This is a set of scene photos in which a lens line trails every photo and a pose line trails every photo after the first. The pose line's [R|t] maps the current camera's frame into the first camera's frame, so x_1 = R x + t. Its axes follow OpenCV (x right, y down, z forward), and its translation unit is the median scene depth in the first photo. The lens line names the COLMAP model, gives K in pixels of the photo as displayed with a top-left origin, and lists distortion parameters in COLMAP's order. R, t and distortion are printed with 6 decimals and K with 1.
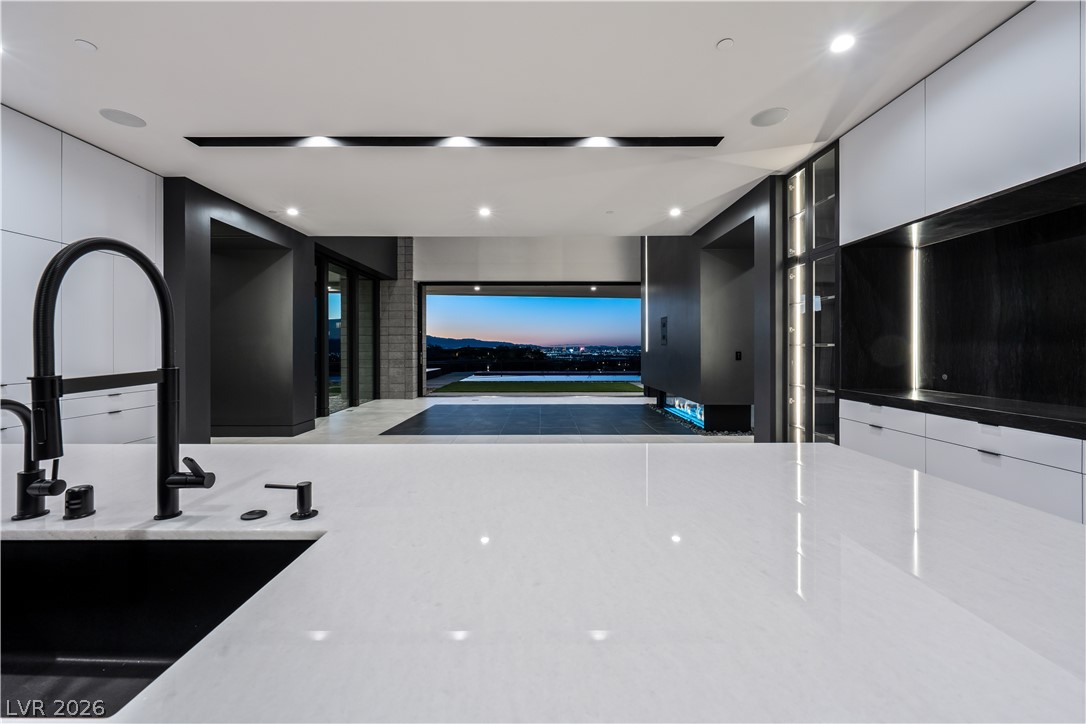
lens RADIAL K [[434.4, 0, 552.4], [0, 434.4, 352.7], [0, 0, 1]] dist [-0.004898, -0.000039]
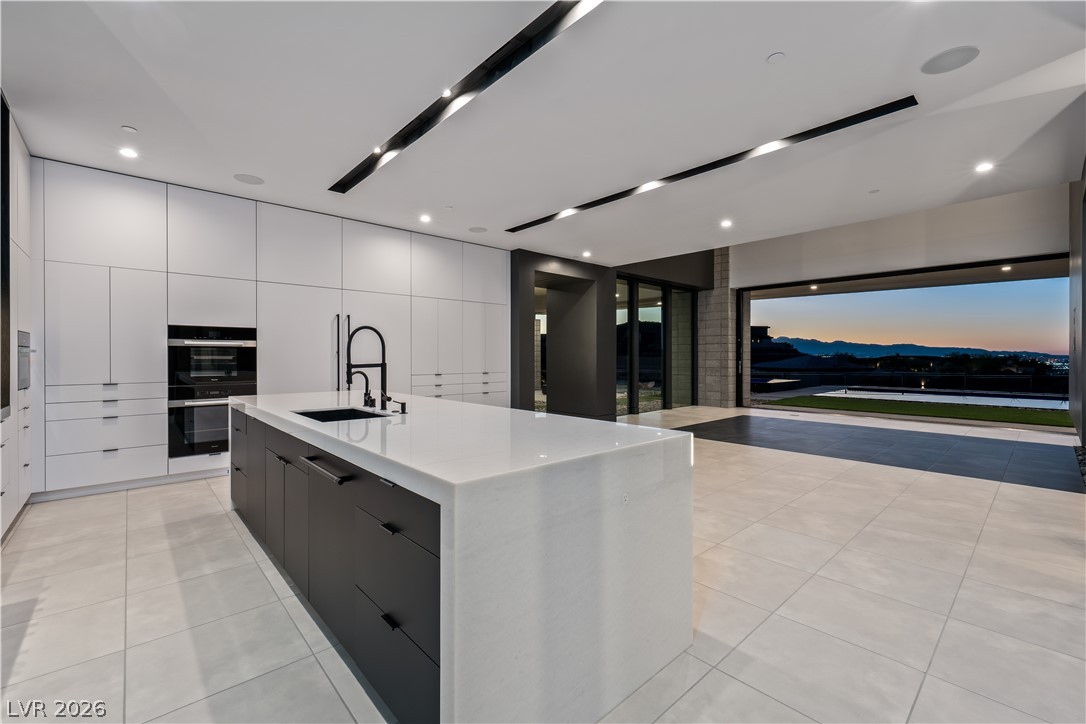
lens RADIAL K [[494.5, 0, 549.9], [0, 494.5, 360.1], [0, 0, 1]] dist [0.003151, -0.000922]
pose [[0.655447, 0.007333, -0.755206, 0.265449], [-0.009685, 0.999952, 0.001304, 0.000029], [0.755179, 0.006460, 0.655486, -0.045689]]
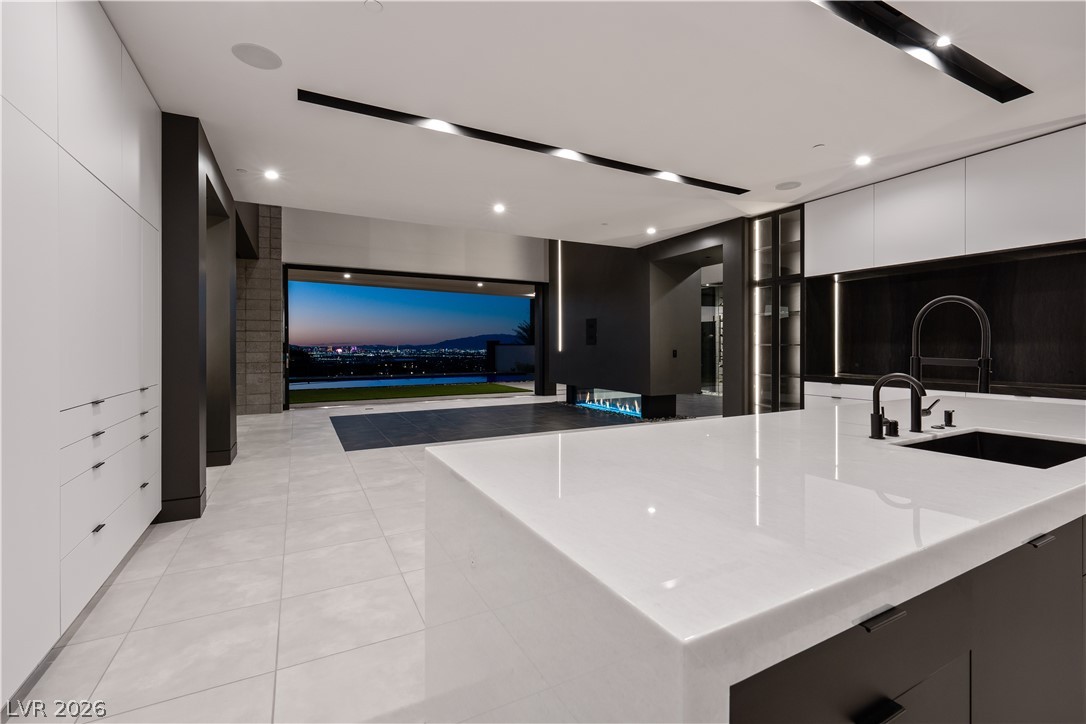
lens RADIAL K [[497.1, 0, 539.2], [0, 497.1, 353.5], [0, 0, 1]] dist [0.001478, -0.001127]
pose [[0.874555, -0.007158, 0.484874, -0.351328], [0.006874, 0.999974, 0.002364, 0.000776], [-0.484878, 0.001265, 0.874581, -0.013736]]
